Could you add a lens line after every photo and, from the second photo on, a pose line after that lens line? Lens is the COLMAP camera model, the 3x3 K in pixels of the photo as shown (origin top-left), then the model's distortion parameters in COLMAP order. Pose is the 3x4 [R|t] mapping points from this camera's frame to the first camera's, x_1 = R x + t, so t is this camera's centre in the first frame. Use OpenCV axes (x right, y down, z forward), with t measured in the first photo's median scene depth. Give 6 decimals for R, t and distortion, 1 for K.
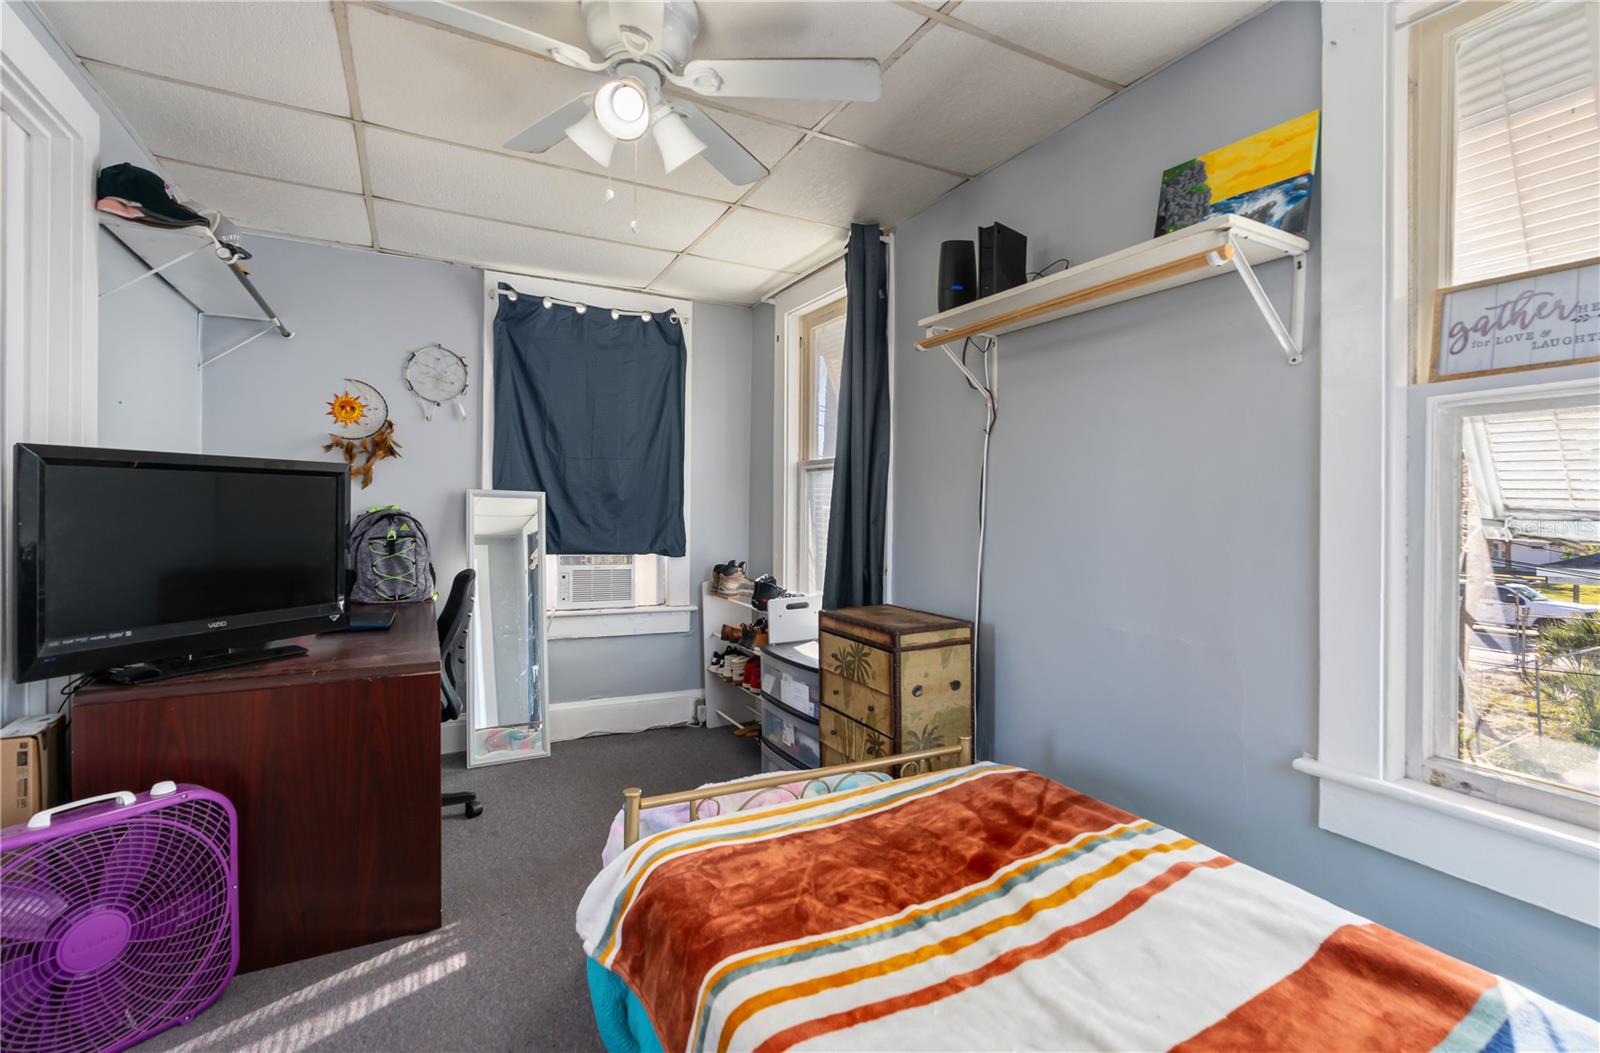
lens RADIAL K [[733.1, 0, 802.2], [0, 733.1, 521.1], [0, 0, 1]] dist [-0.011279, 0.004019]
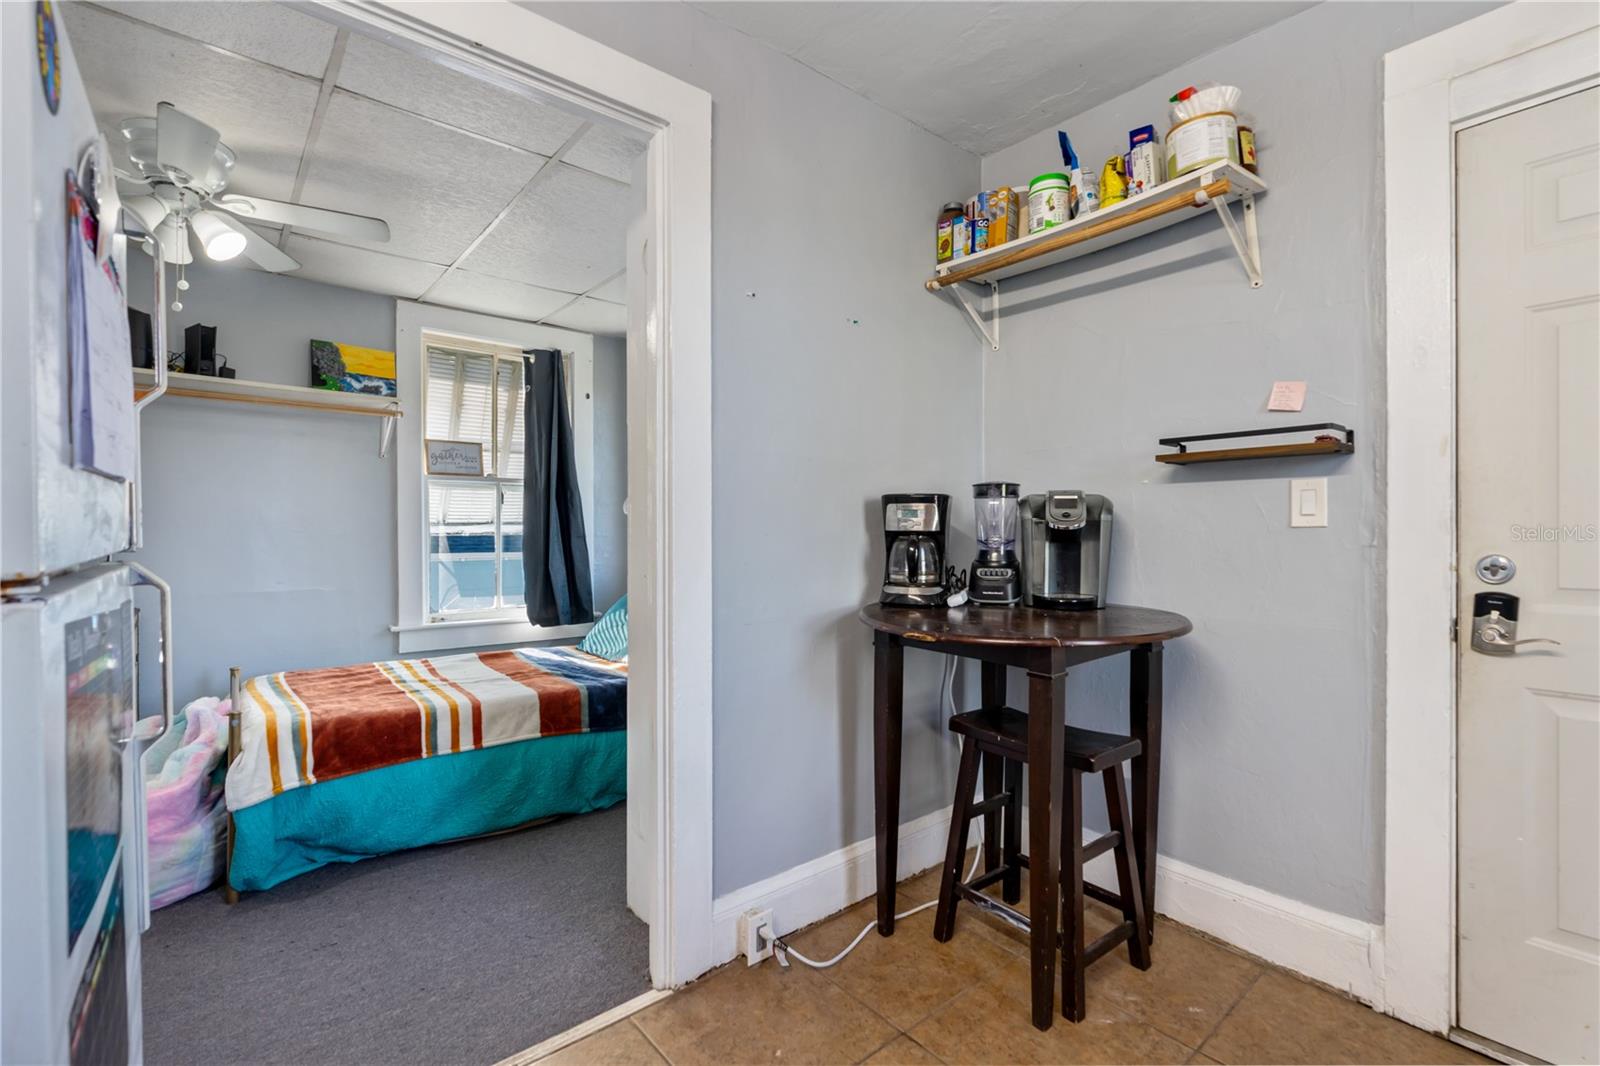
lens RADIAL K [[733.1, 0, 802.6], [0, 733.1, 537.3], [0, 0, 1]] dist [-0.011279, 0.004019]
pose [[-0.196765, -0.017521, 0.980294, -1.896895], [0.006823, 0.999792, 0.019239, 0.001358], [-0.980427, 0.010474, -0.196605, 0.163754]]
